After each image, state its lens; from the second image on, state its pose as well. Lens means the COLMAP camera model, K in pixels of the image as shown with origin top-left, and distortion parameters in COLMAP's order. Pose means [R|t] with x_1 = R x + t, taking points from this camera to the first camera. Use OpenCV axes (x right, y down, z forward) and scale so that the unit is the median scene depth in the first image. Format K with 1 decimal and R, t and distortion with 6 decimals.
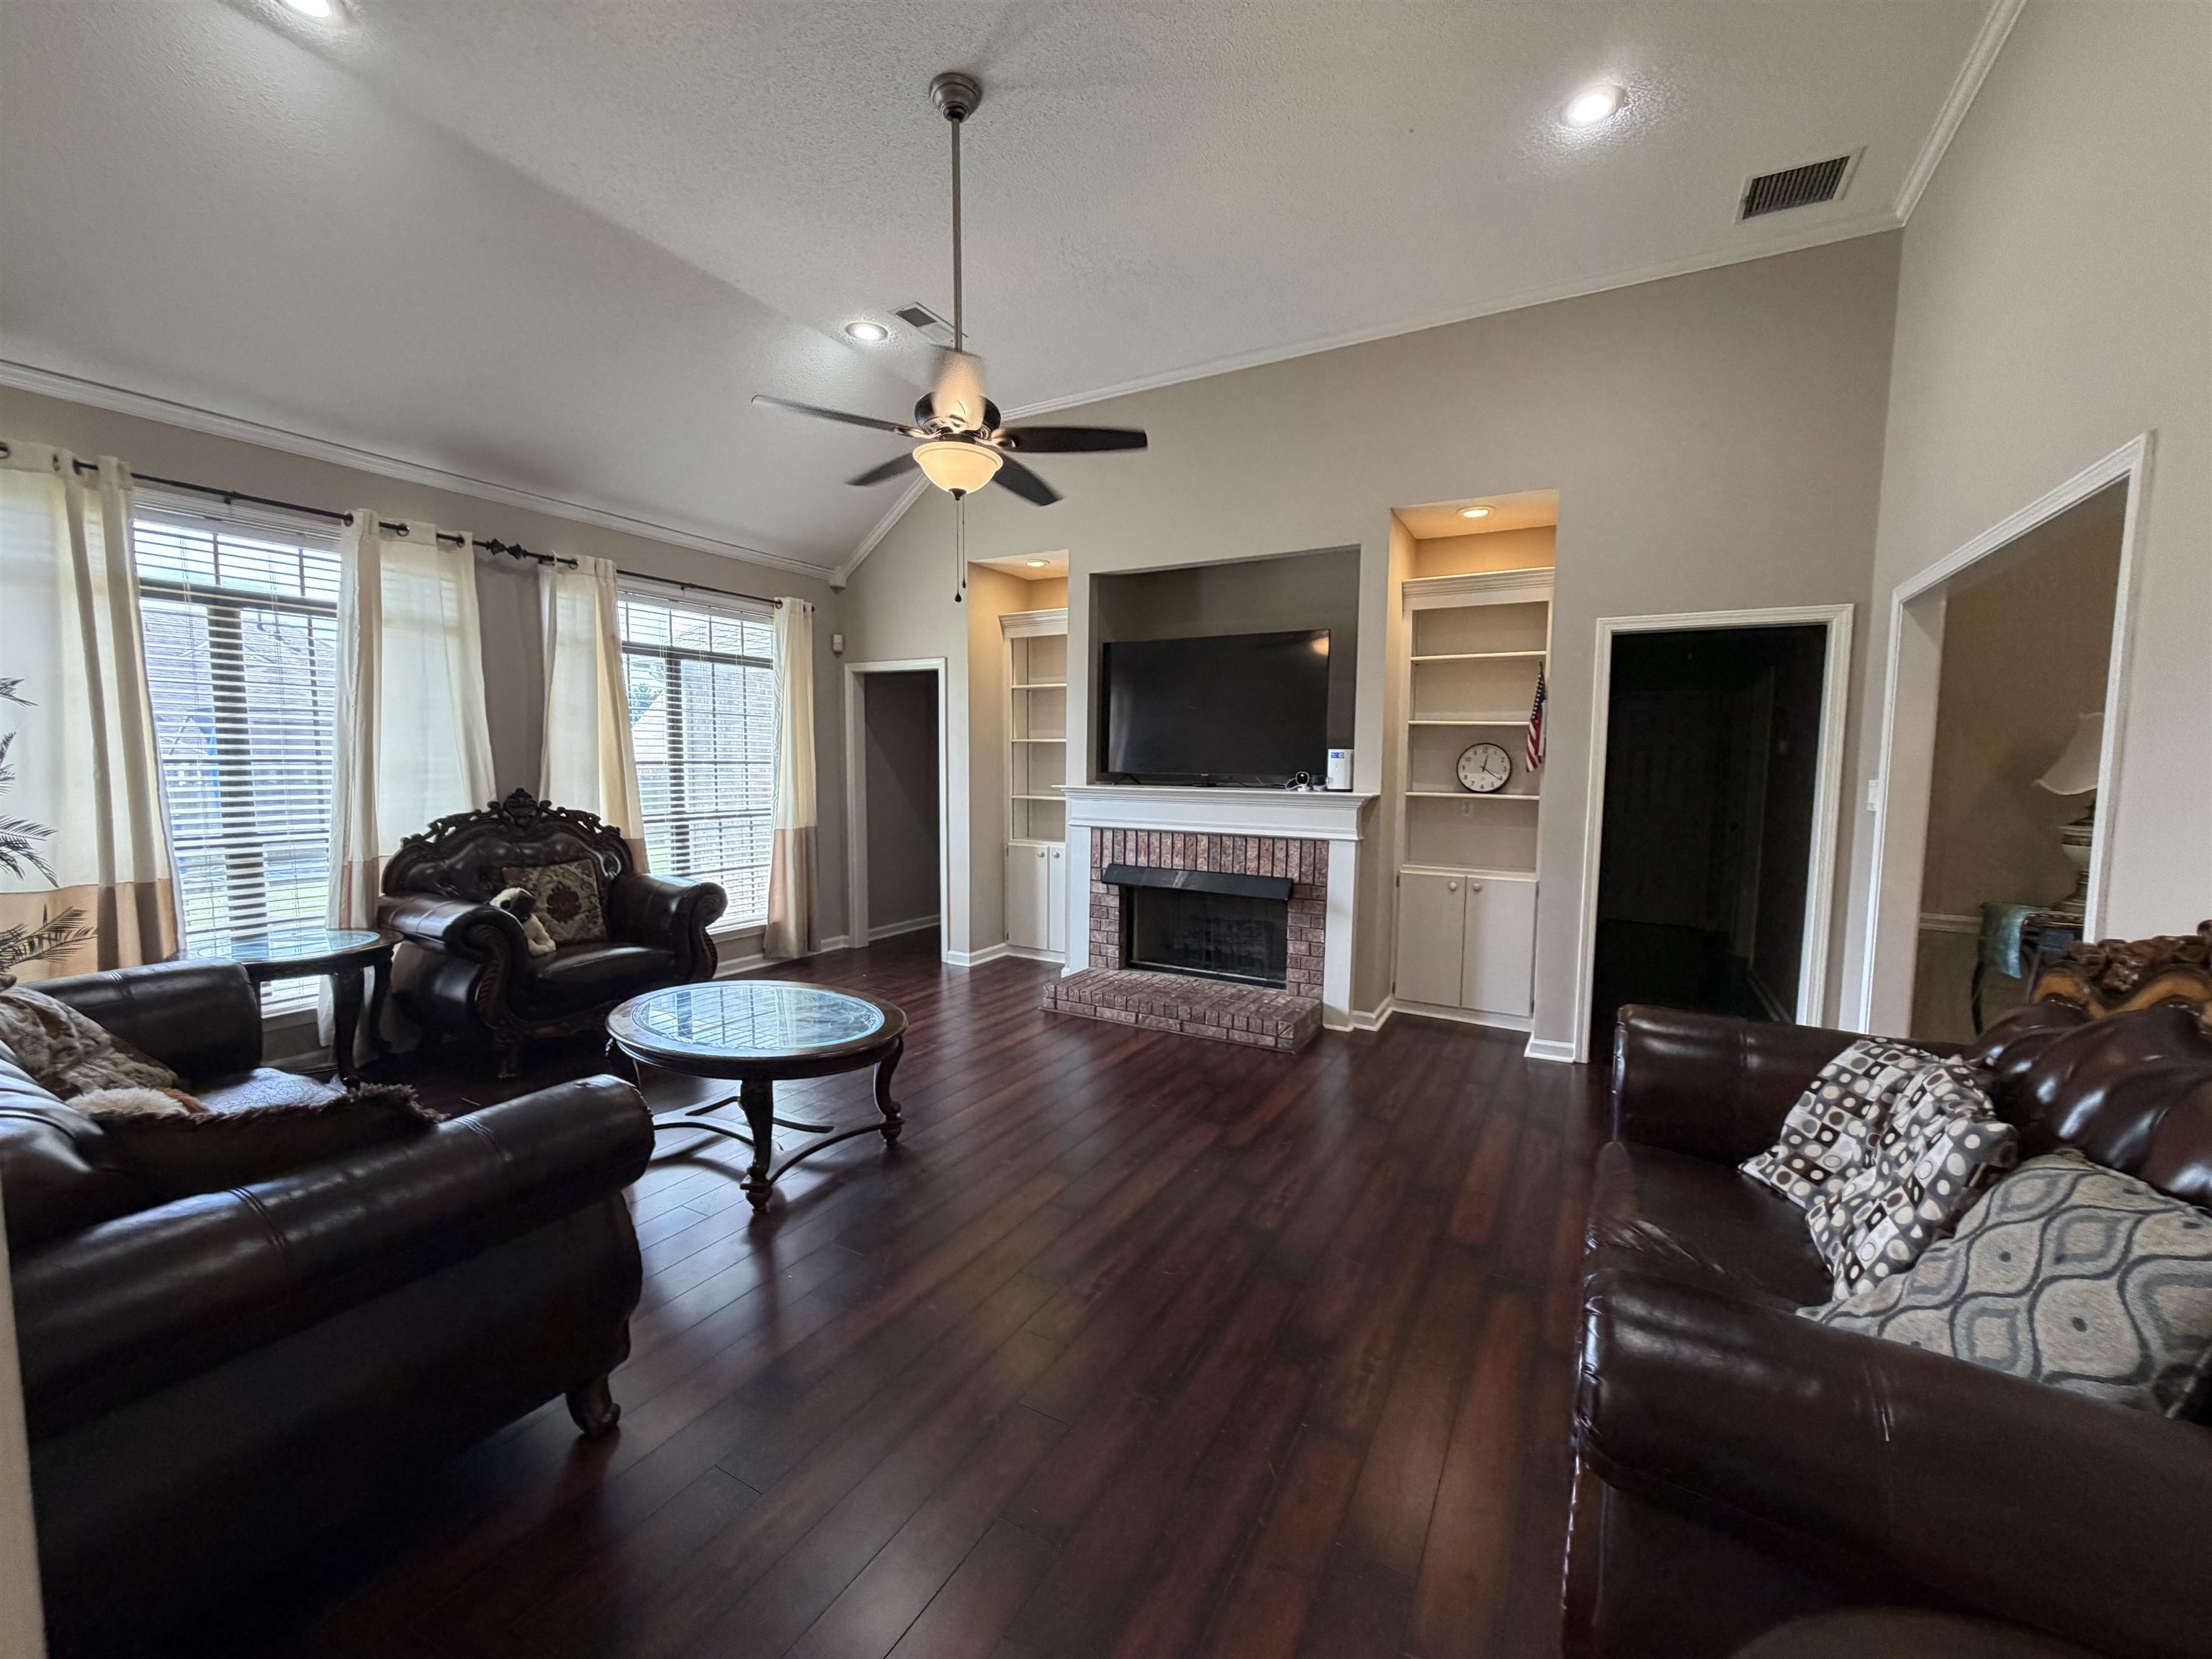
lens RADIAL K [[889.2, 0, 1106.8], [0, 889.2, 836.7], [0, 0, 1]] dist [-0.000700, -0.000083]
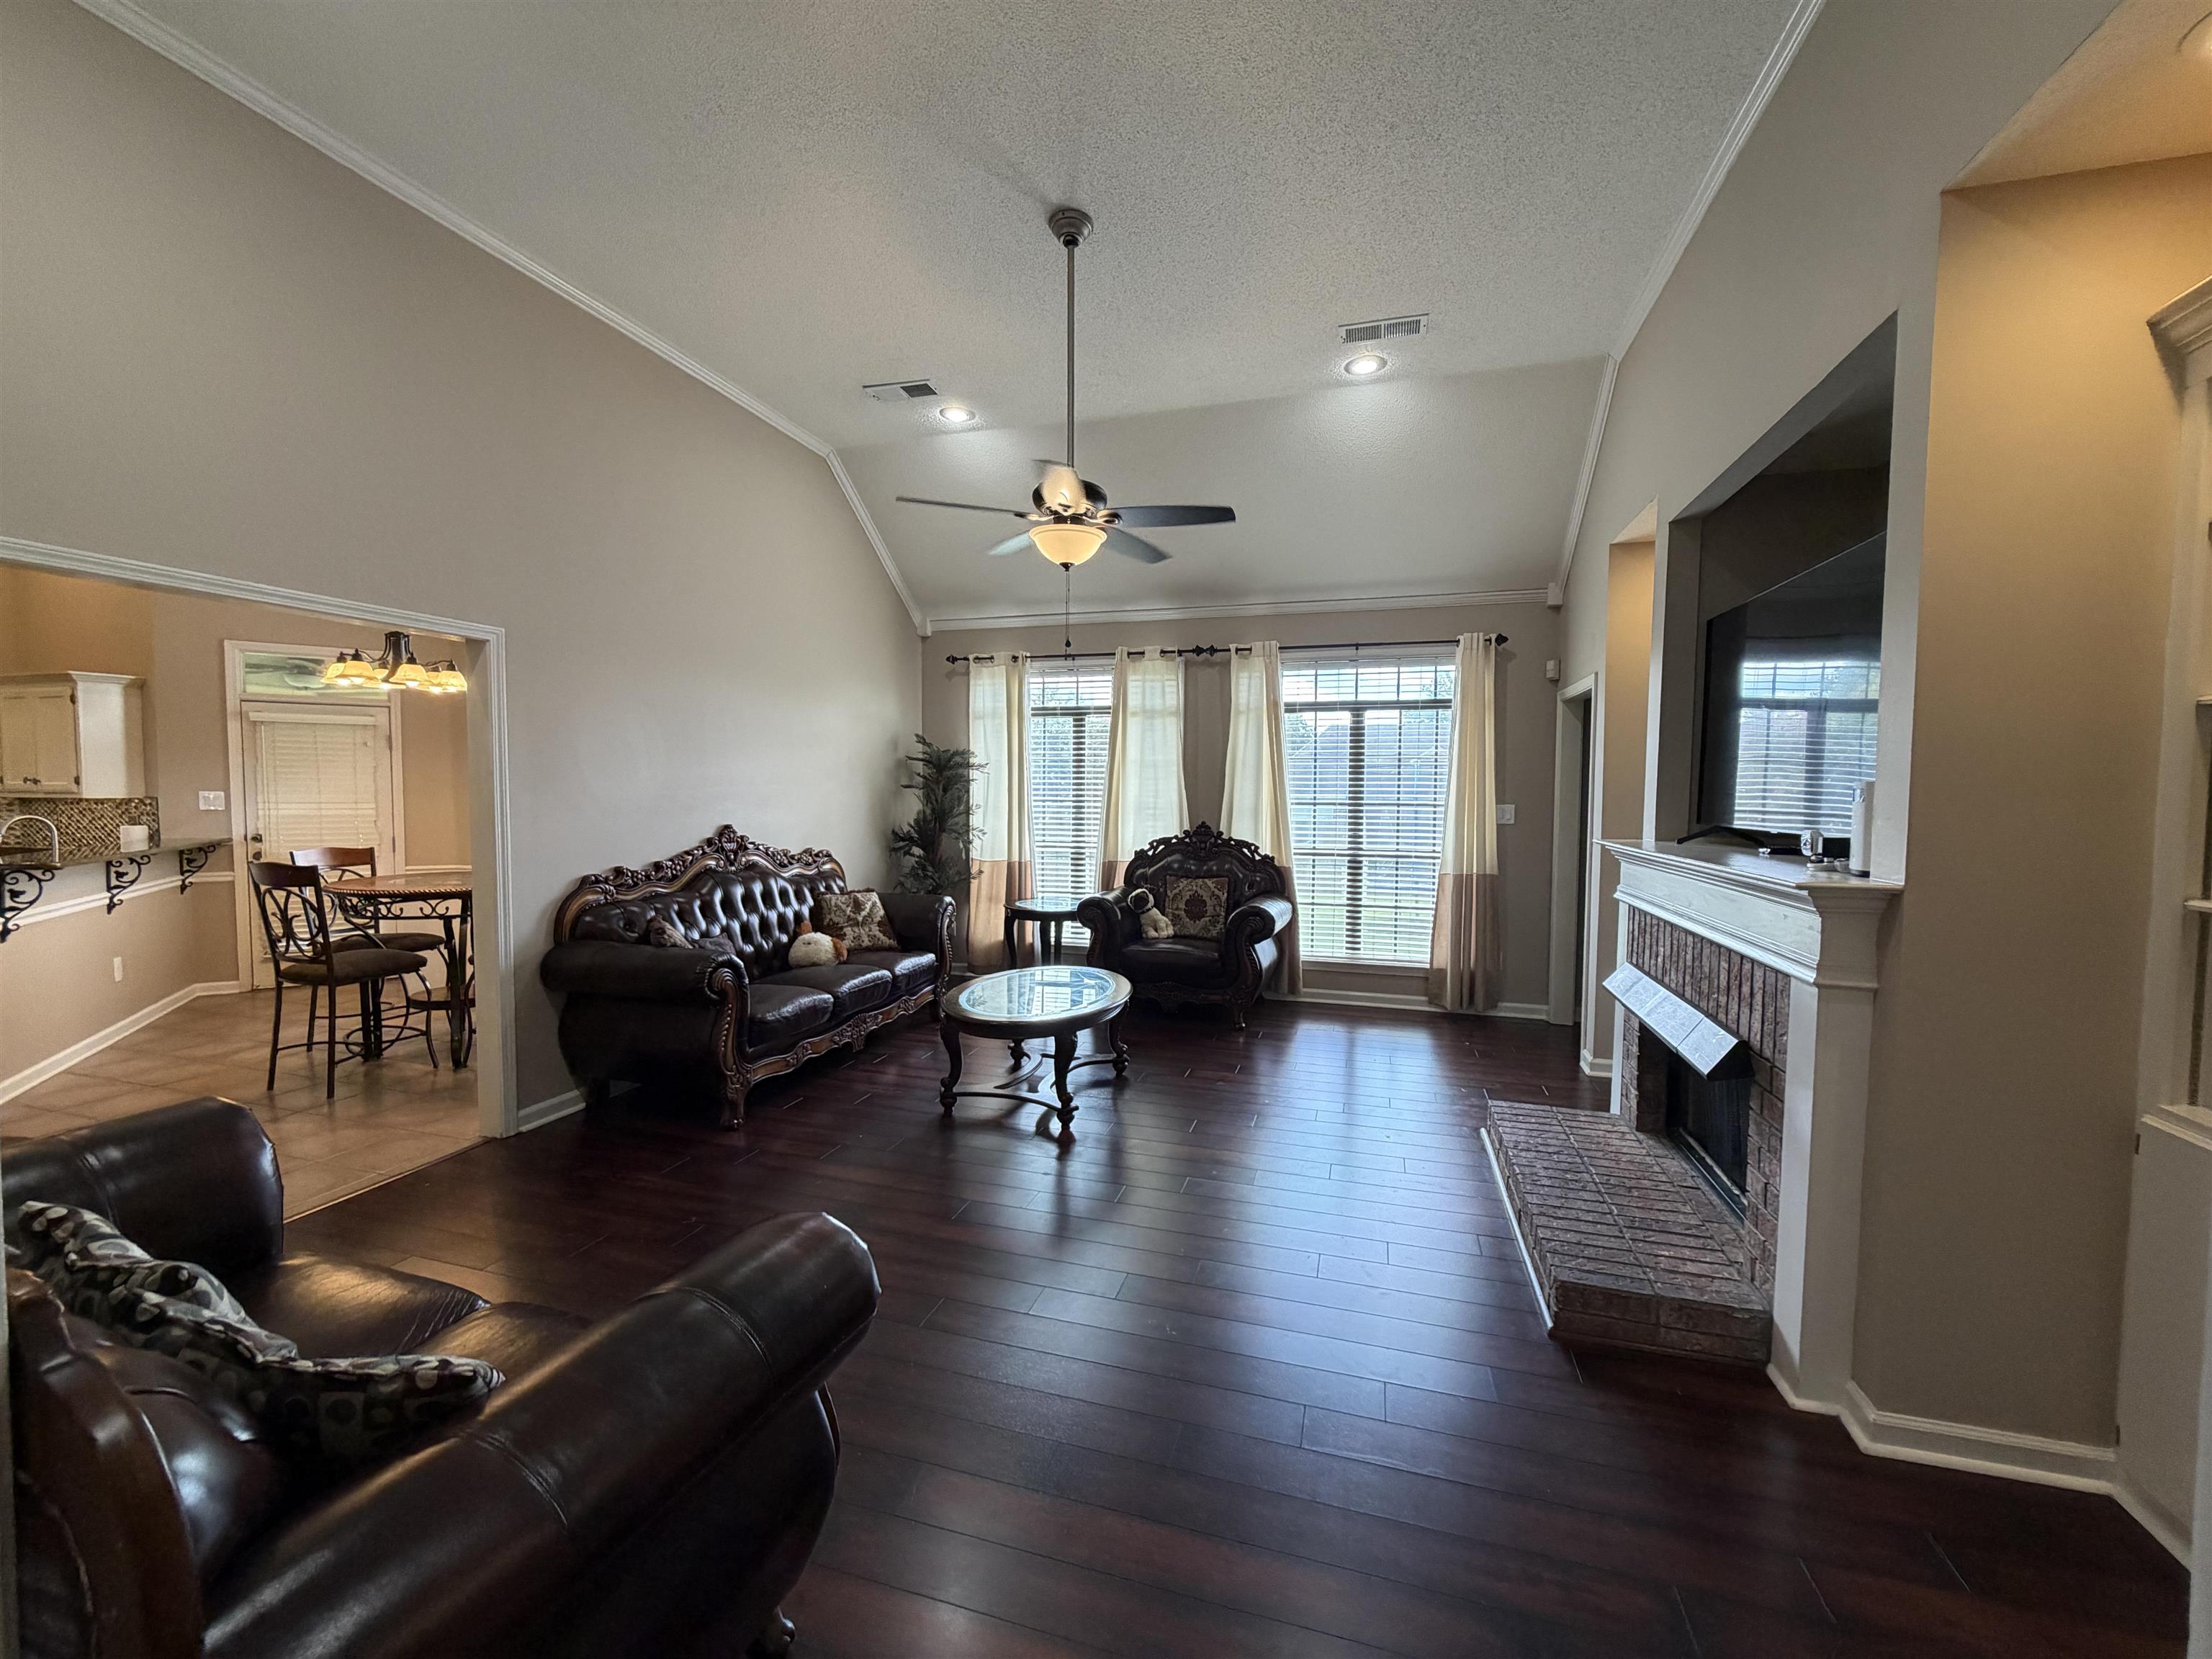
lens RADIAL K [[882.6, 0, 1111.2], [0, 882.6, 831.3], [0, 0, 1]] dist [-0.000244, -0.000146]
pose [[0.220530, 0.035206, -0.974745, 0.641198], [-0.088673, 0.995934, 0.015909, -0.048301], [0.971341, 0.082925, 0.222755, 0.559264]]
